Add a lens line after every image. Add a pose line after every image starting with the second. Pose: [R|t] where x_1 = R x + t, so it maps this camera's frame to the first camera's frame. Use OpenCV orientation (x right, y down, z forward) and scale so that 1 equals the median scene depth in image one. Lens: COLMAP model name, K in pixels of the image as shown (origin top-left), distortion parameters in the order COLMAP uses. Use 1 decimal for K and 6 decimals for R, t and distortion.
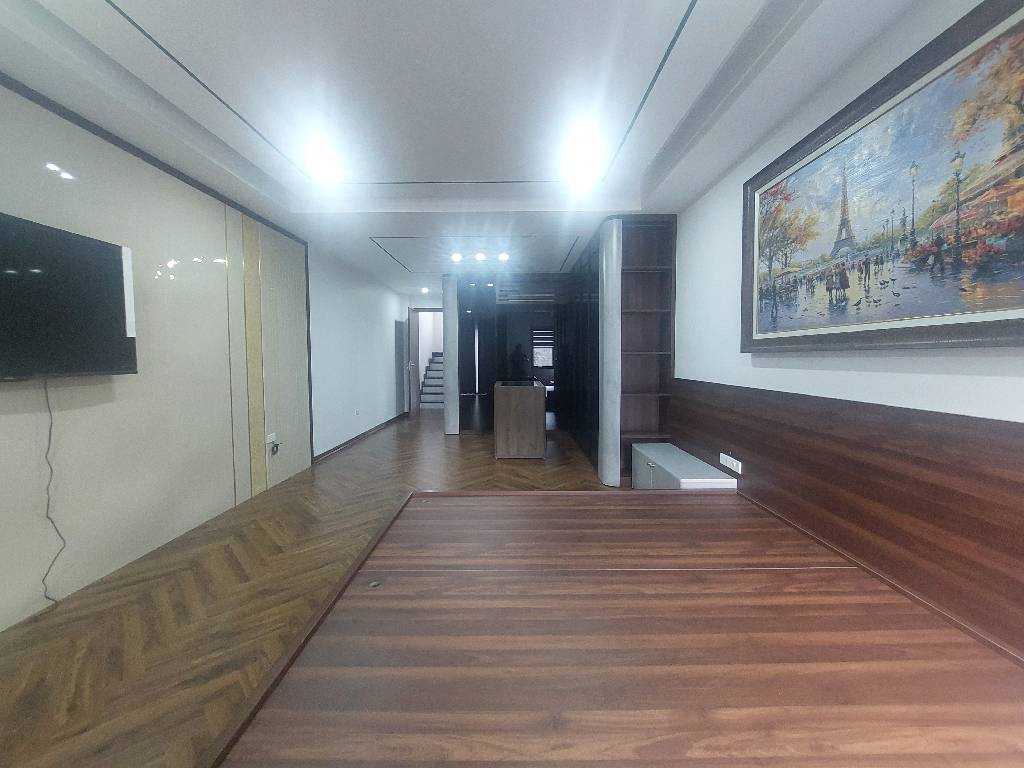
lens RADIAL K [[408.9, 0, 515.9], [0, 408.9, 380.6], [0, 0, 1]] dist [-0.018771, 0.000366]
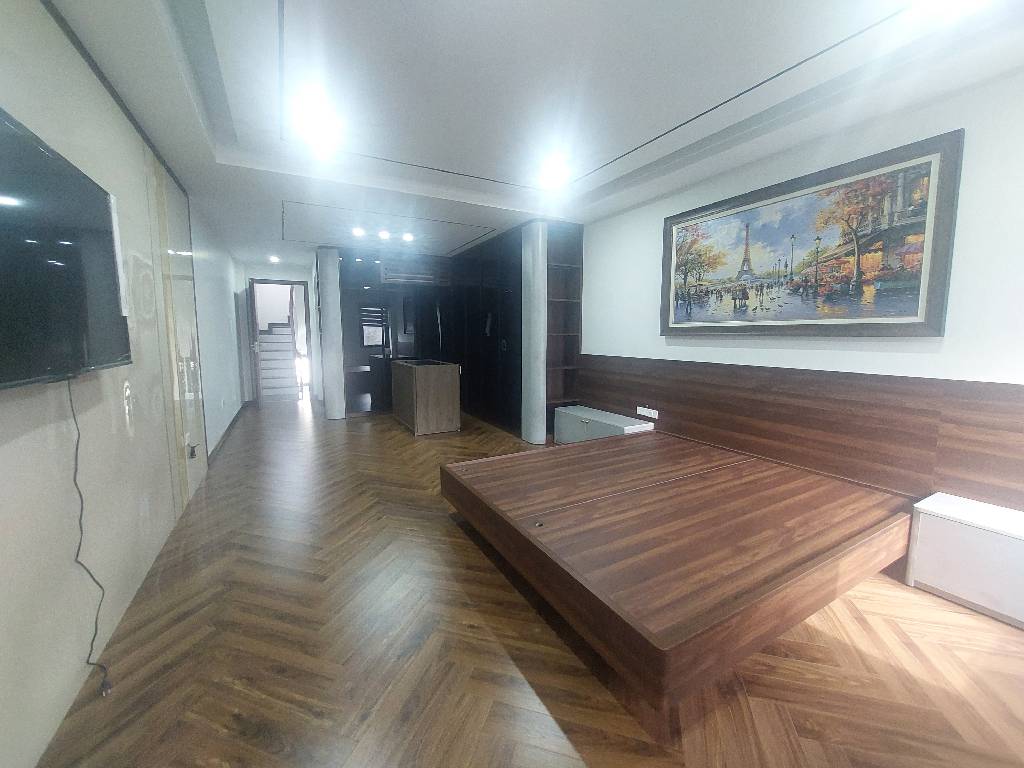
lens RADIAL K [[408.9, 0, 511.3], [0, 408.9, 376.4], [0, 0, 1]] dist [-0.018771, 0.000366]
pose [[0.874666, -0.046002, 0.482539, -0.750683], [0.024895, 0.998436, 0.050058, -0.012140], [-0.484087, -0.031772, 0.874443, -0.025611]]
